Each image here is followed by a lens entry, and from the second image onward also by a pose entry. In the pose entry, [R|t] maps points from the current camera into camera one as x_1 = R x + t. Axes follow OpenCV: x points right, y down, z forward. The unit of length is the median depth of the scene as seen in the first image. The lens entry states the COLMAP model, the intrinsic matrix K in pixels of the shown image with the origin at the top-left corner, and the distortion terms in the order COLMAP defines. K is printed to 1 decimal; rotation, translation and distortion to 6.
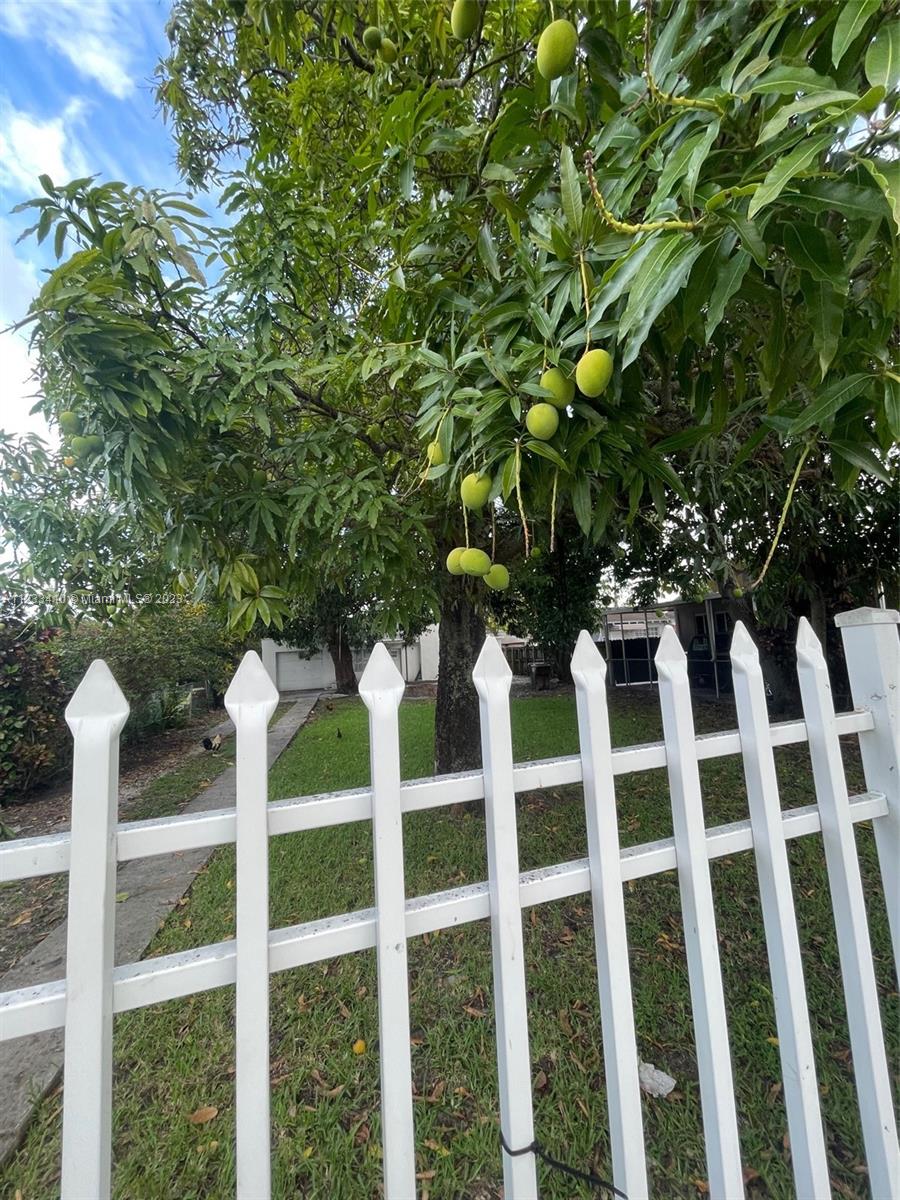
lens RADIAL K [[484.1, 0, 452.6], [0, 484.1, 589.4], [0, 0, 1]] dist [-0.011038, -0.000412]
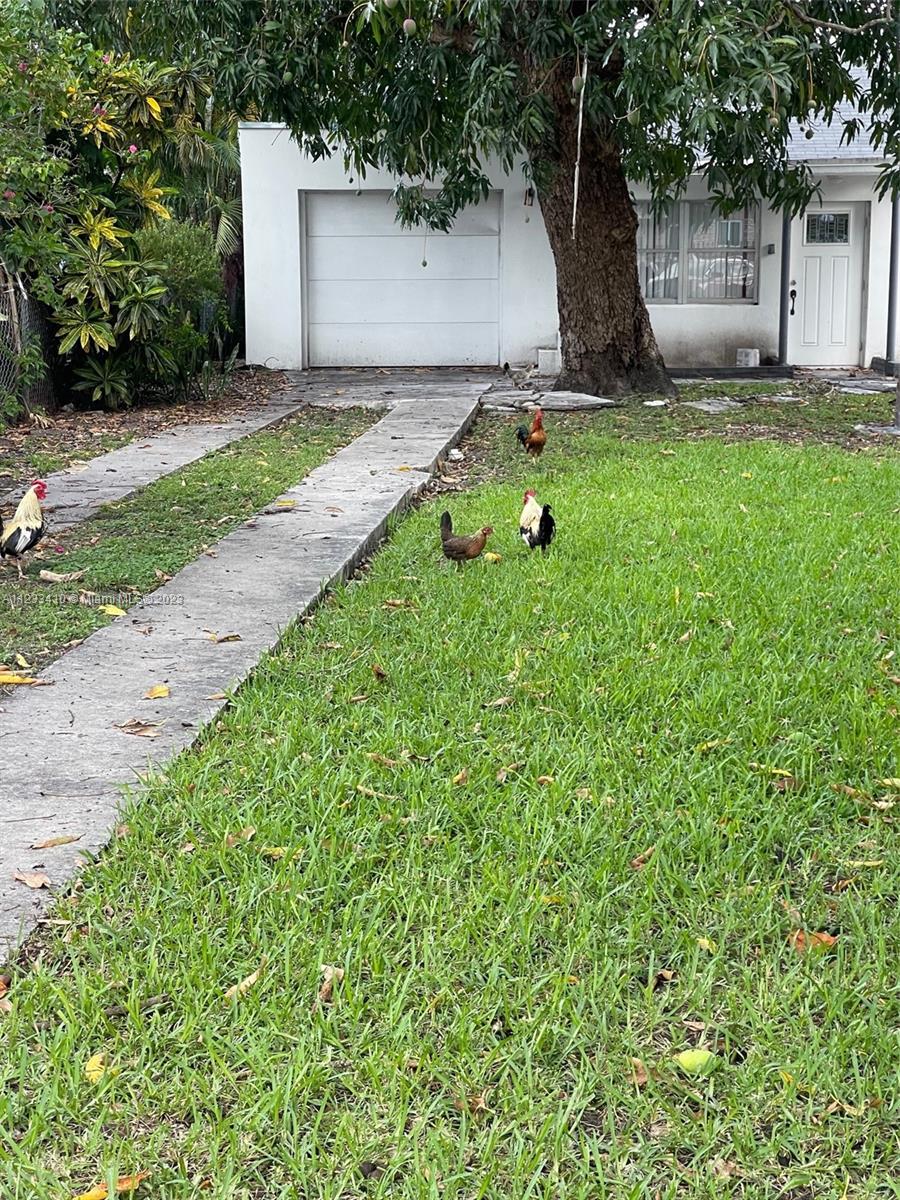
lens RADIAL K [[2231.3, 0, 454.0], [0, 2231.3, 590.7], [0, 0, 1]] dist [0.182092, 0.000000]
pose [[0.959652, 0.096319, -0.264180, -0.034781], [-0.019297, 0.959846, 0.279862, 0.071197], [0.280528, -0.263473, 0.922977, 0.093051]]
